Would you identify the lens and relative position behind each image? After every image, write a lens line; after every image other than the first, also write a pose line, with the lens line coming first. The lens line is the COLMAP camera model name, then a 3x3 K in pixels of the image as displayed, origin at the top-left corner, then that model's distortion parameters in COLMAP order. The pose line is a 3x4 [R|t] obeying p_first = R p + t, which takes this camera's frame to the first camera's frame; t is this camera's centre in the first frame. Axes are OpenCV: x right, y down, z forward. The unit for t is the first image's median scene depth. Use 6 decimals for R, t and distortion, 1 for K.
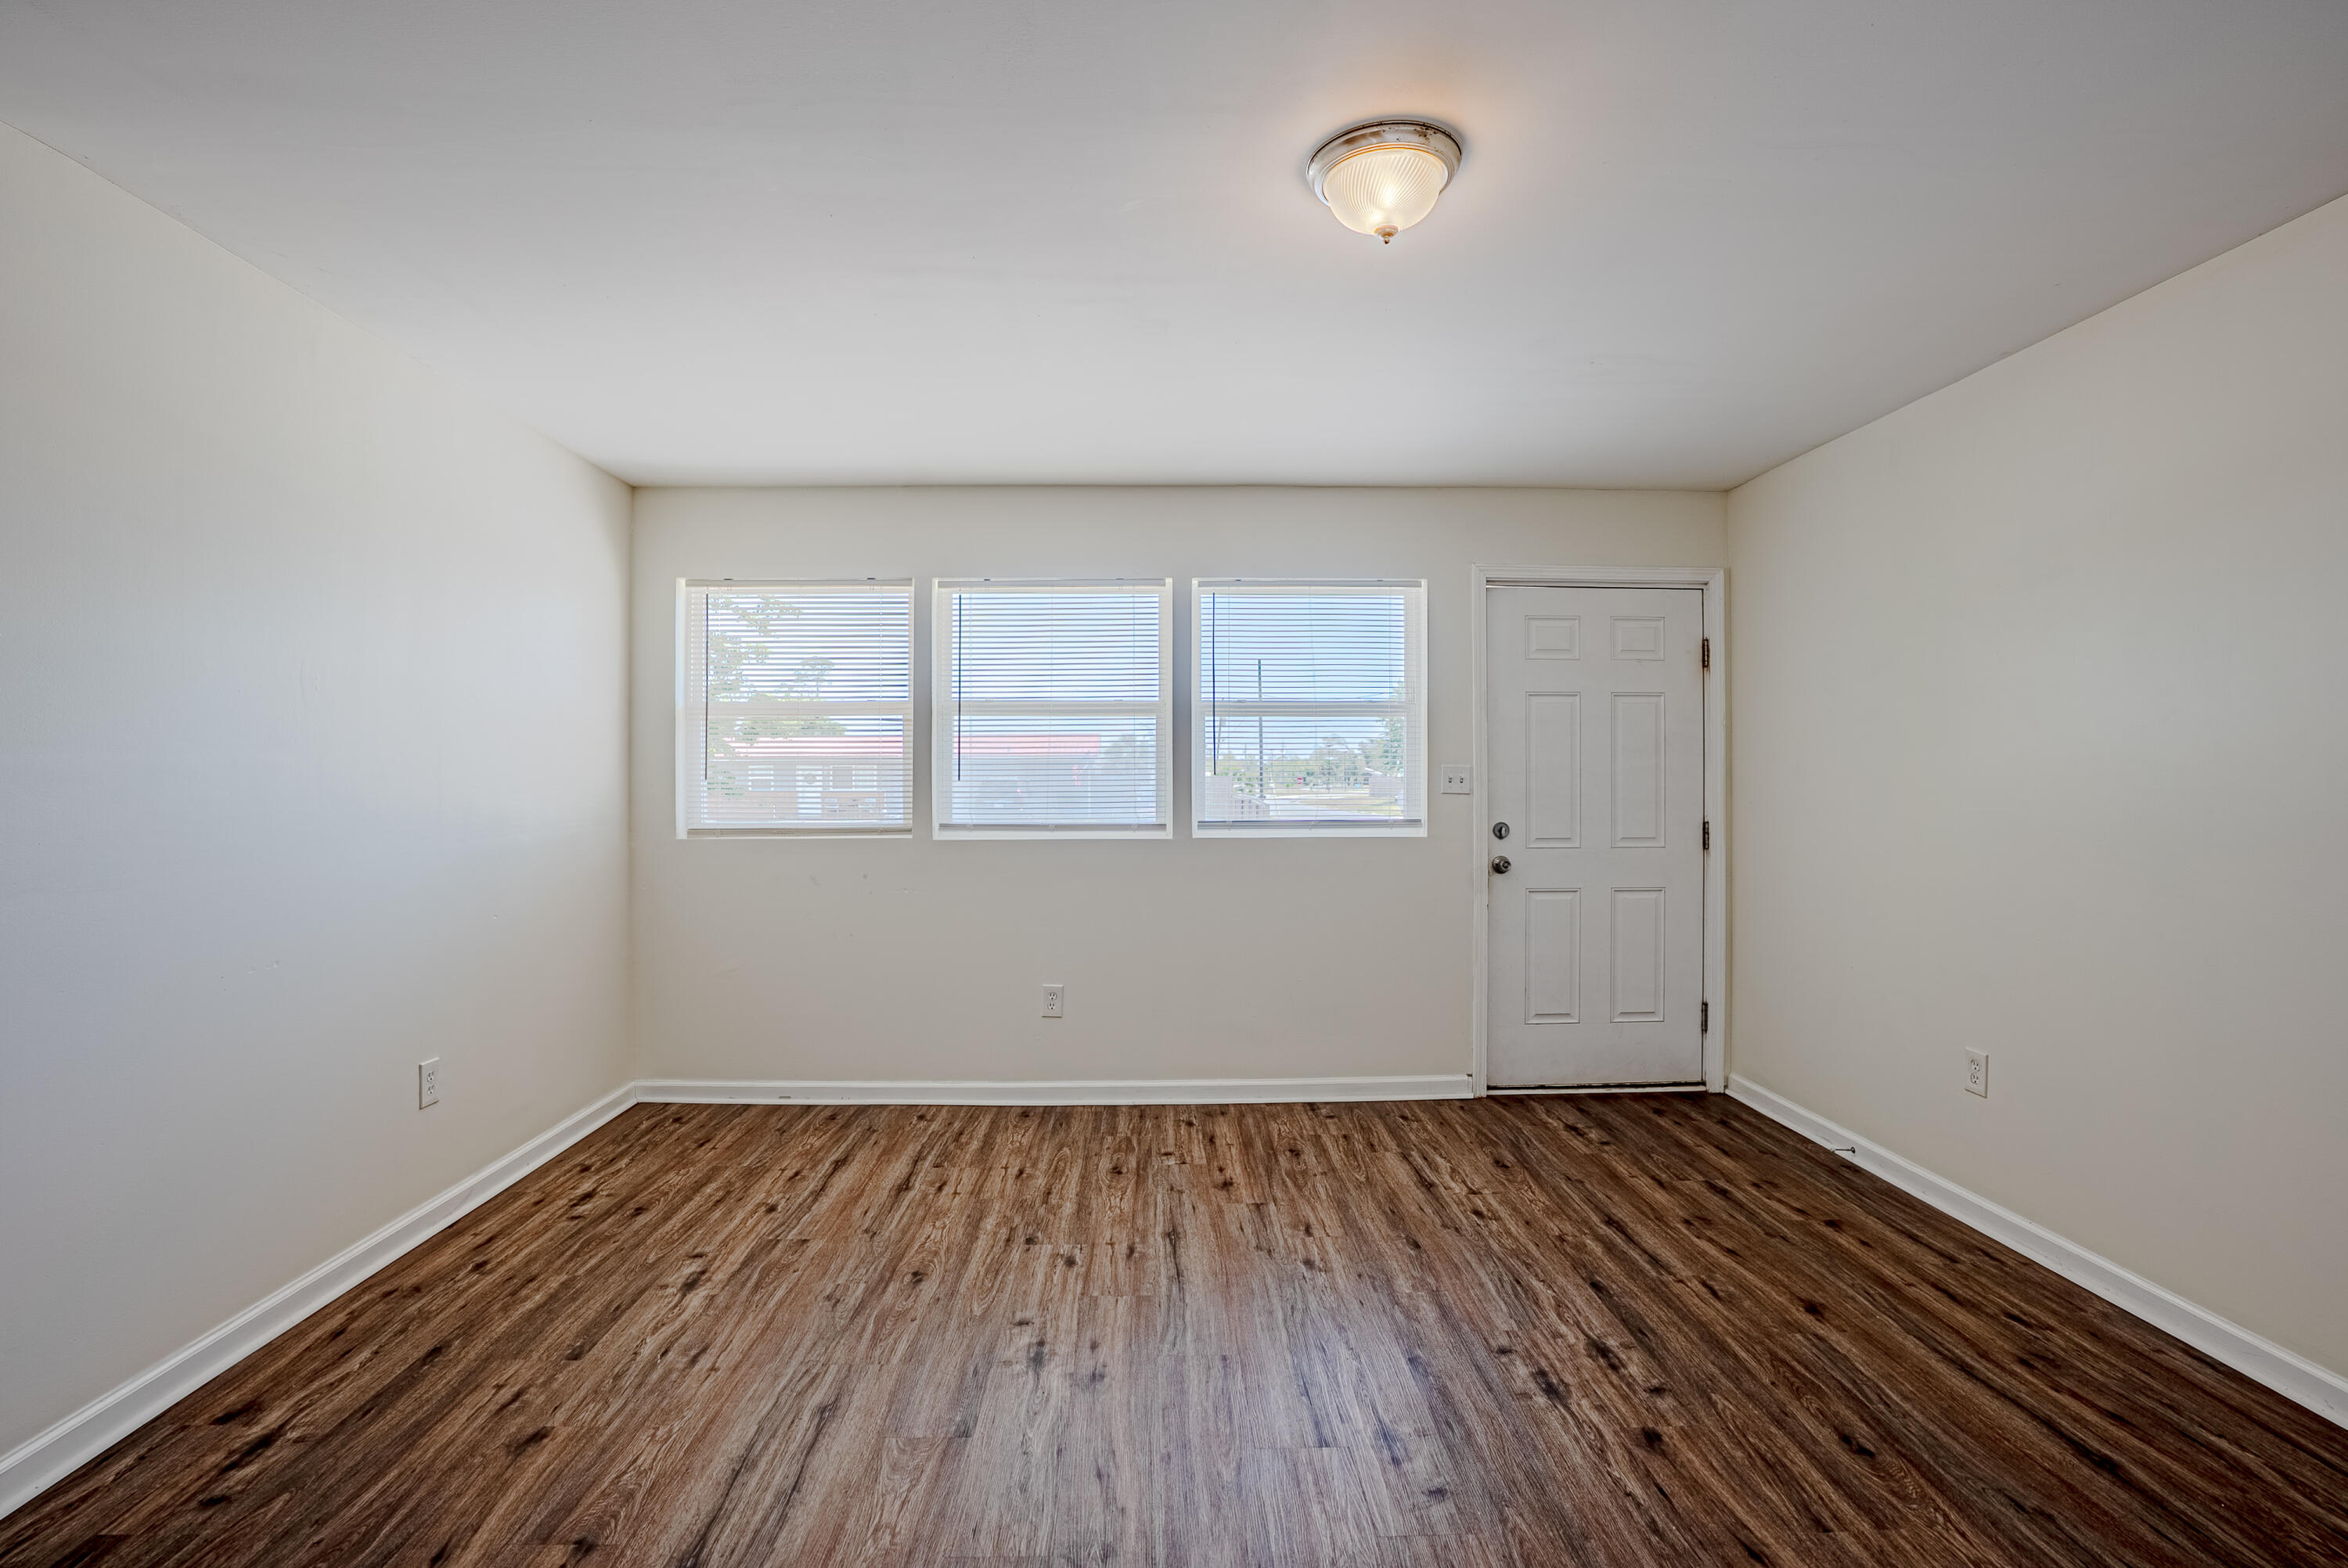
lens RADIAL K [[1101.9, 0, 1174.0], [0, 1101.9, 784.0], [0, 0, 1]] dist [-0.069523, 0.029271]
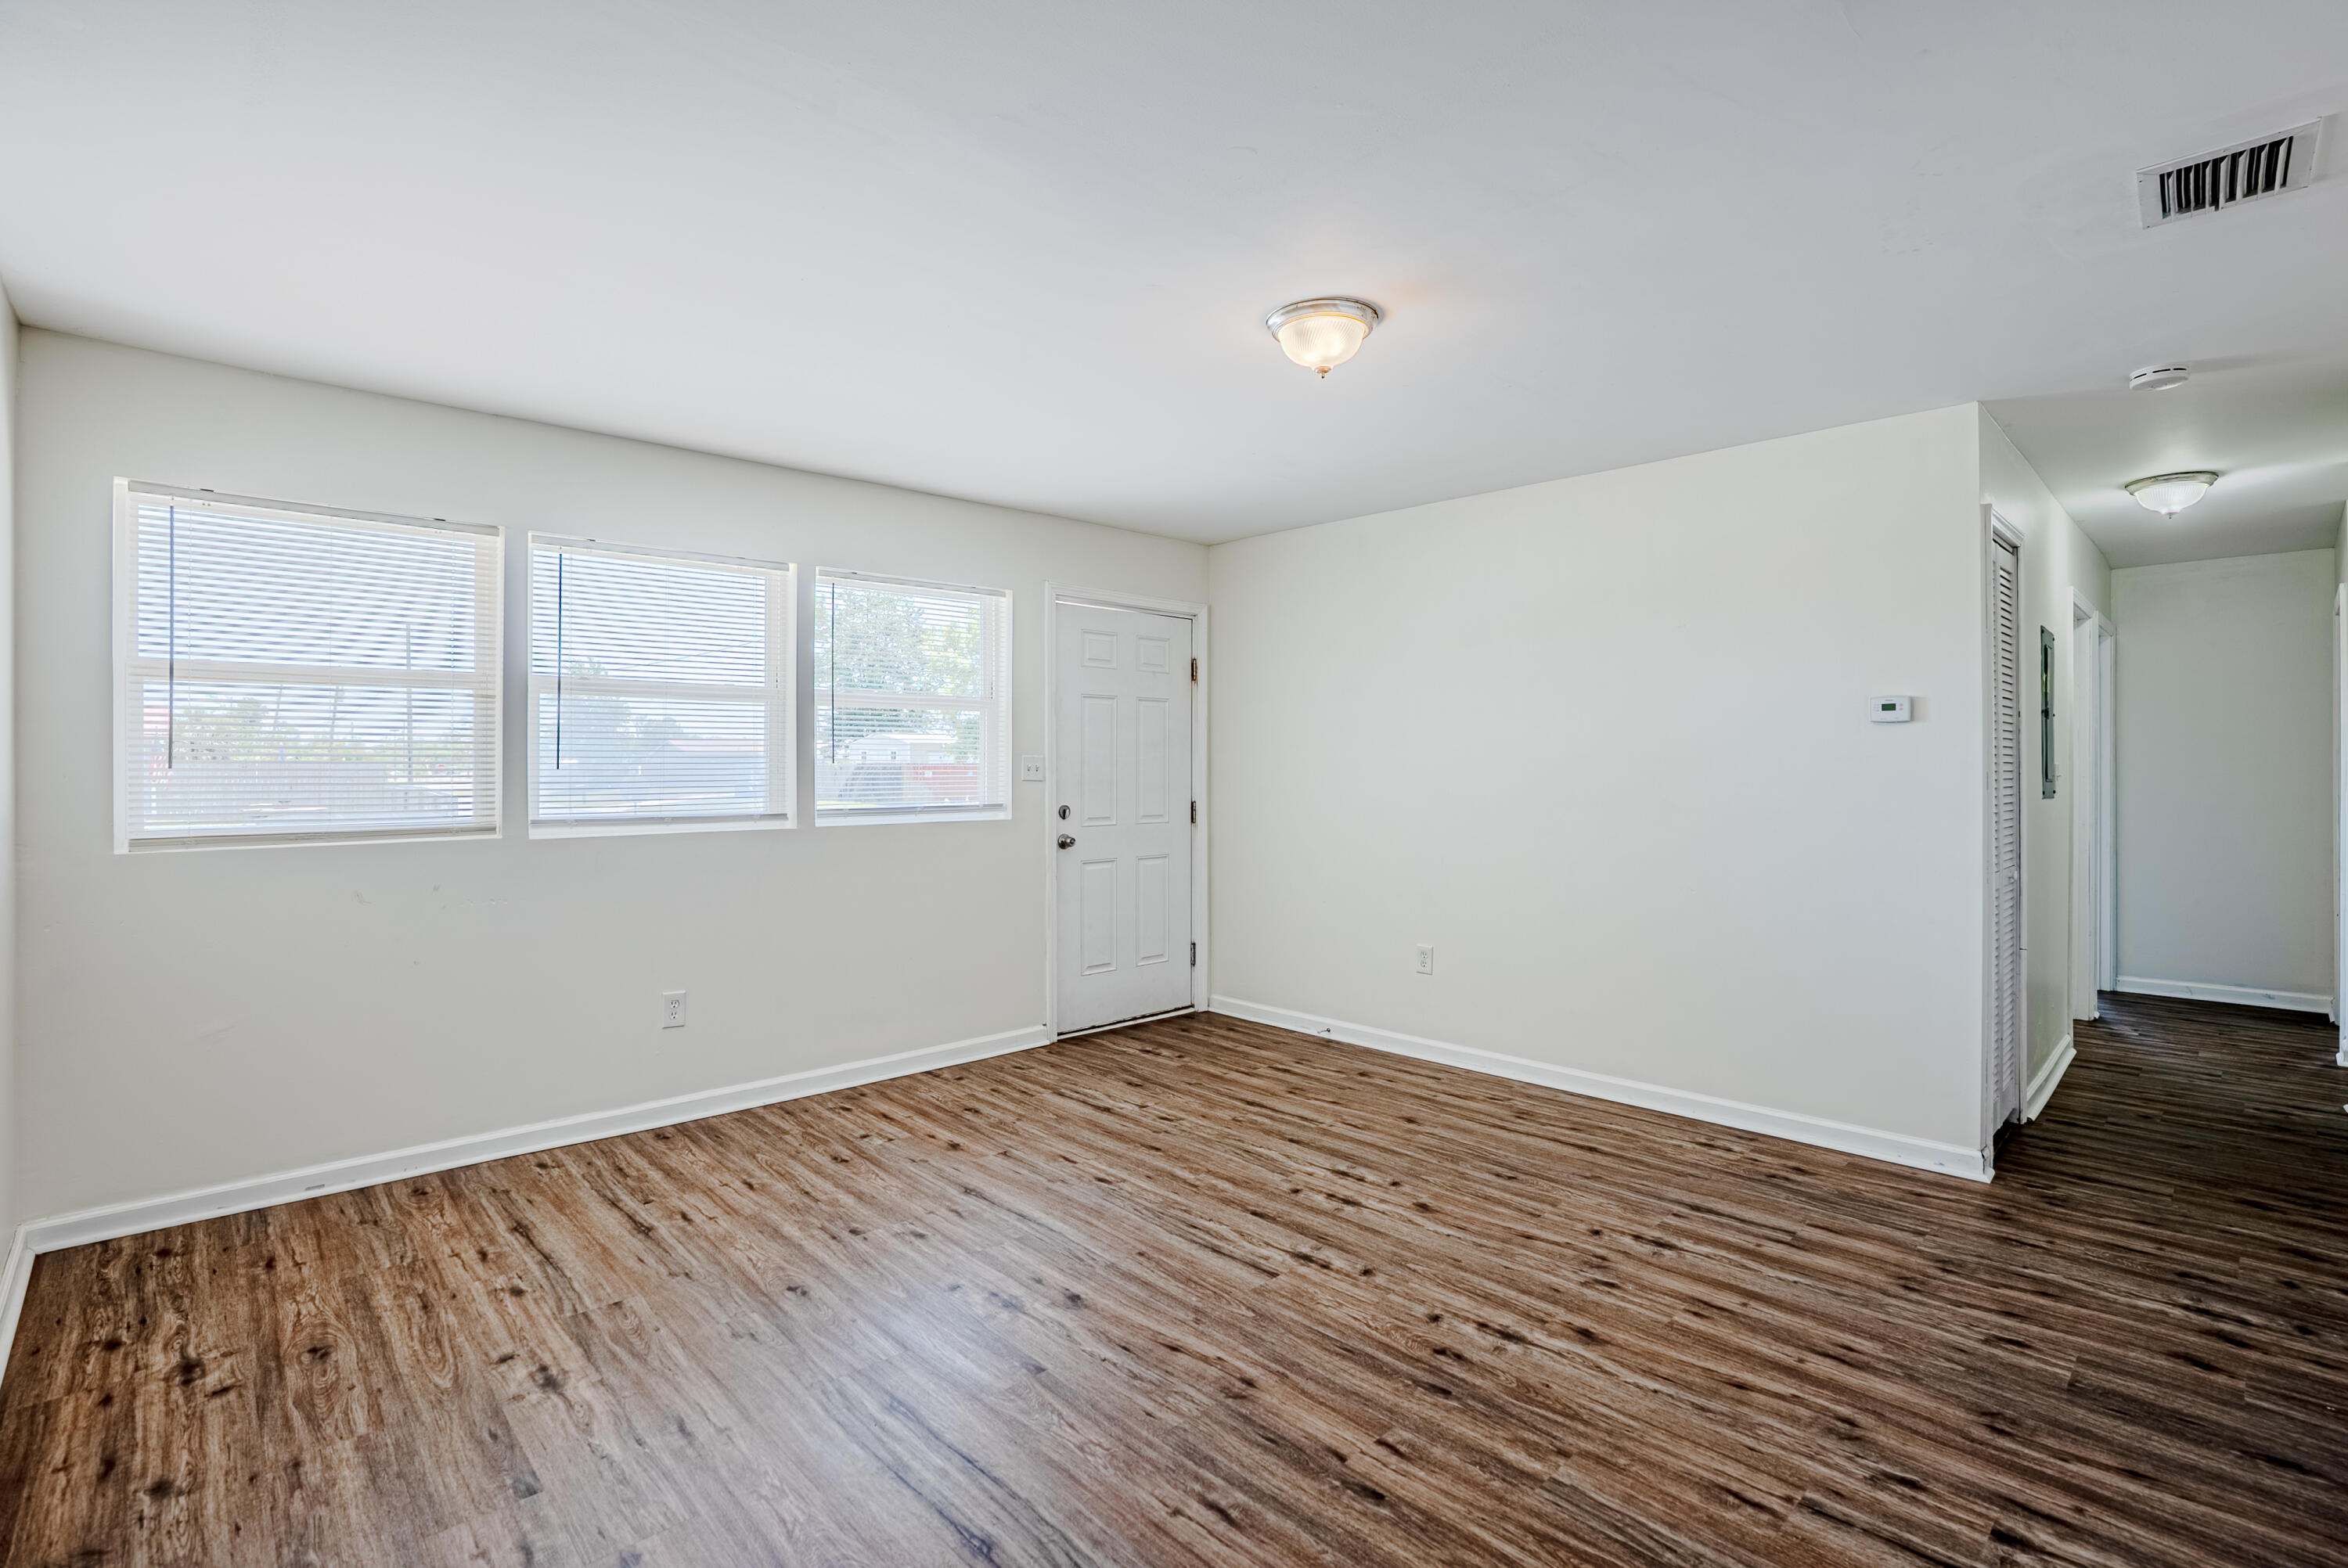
lens RADIAL K [[1090.6, 0, 1210.6], [0, 1090.6, 769.7], [0, 0, 1]] dist [-0.065393, 0.026302]
pose [[0.737165, -0.000568, 0.675712, -0.464392], [-0.001033, 0.999998, 0.001969, -0.006324], [-0.675712, -0.002150, 0.737163, 0.044651]]
